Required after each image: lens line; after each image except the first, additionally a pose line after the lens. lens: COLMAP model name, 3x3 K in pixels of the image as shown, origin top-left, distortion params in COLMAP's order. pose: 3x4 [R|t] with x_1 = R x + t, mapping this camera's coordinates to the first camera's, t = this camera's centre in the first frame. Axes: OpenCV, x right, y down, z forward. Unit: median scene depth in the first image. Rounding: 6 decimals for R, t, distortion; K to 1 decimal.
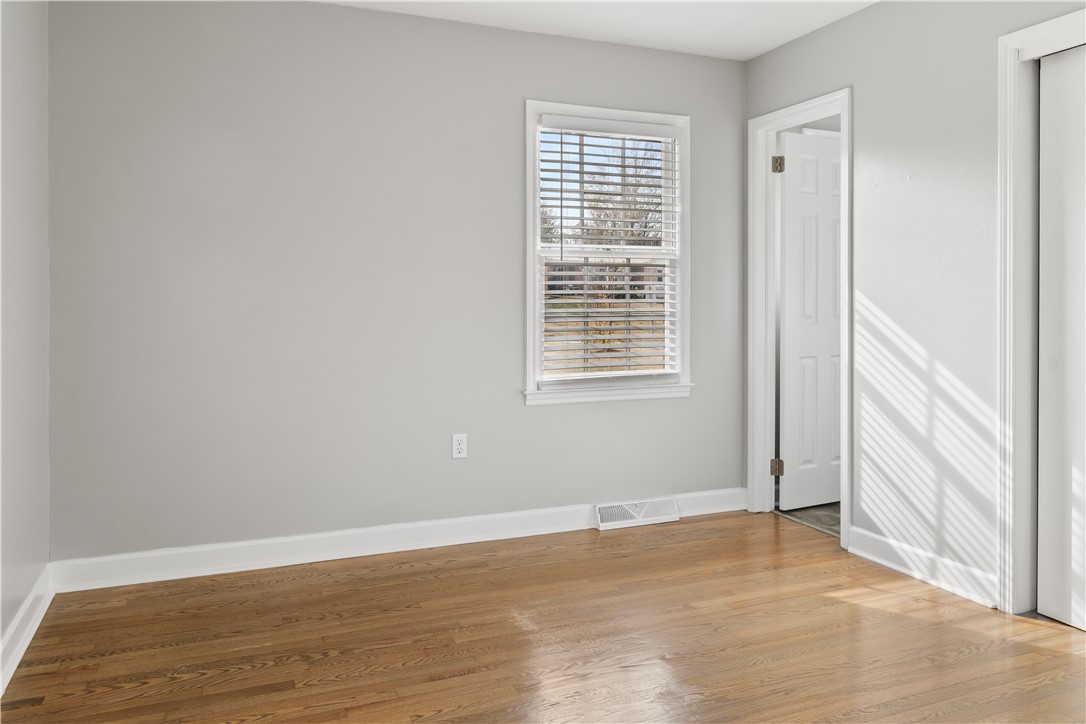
lens RADIAL K [[811.3, 0, 544.4], [0, 811.3, 300.5], [0, 0, 1]] dist [-0.002374, 0.001653]
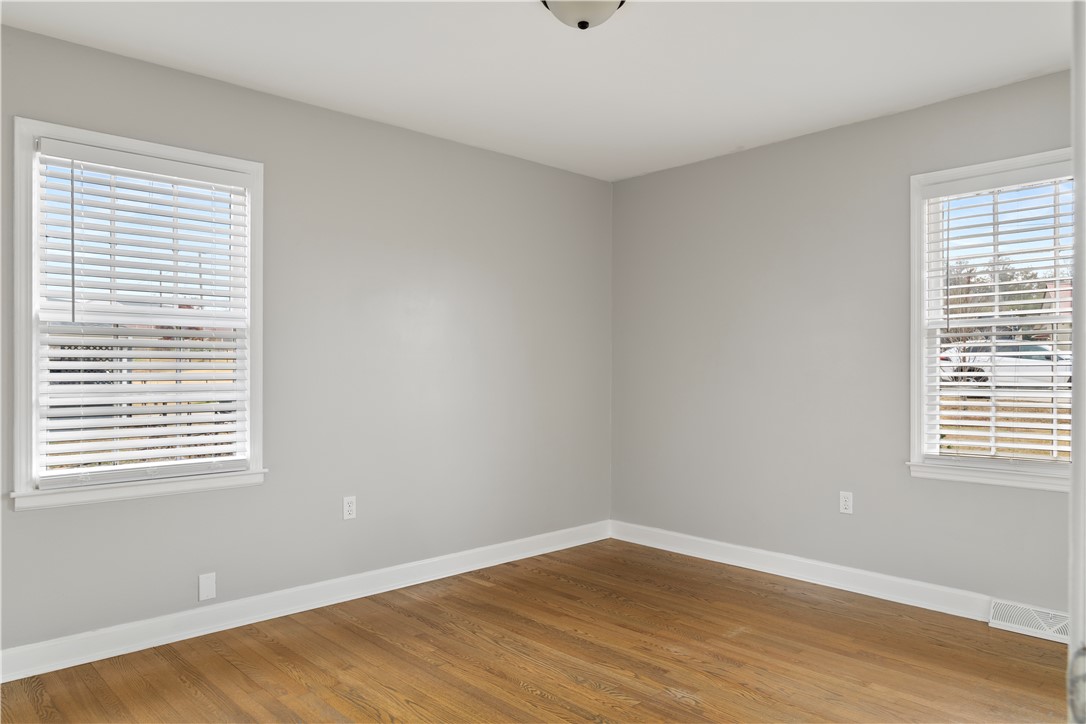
lens RADIAL K [[735.4, 0, 544.8], [0, 735.4, 366.5], [0, 0, 1]] dist [0.001858, -0.001534]
pose [[0.351791, -0.001088, -0.936078, 0.868548], [-0.006142, 0.999975, -0.003471, -0.002622], [0.936059, 0.006970, 0.351775, 0.314146]]
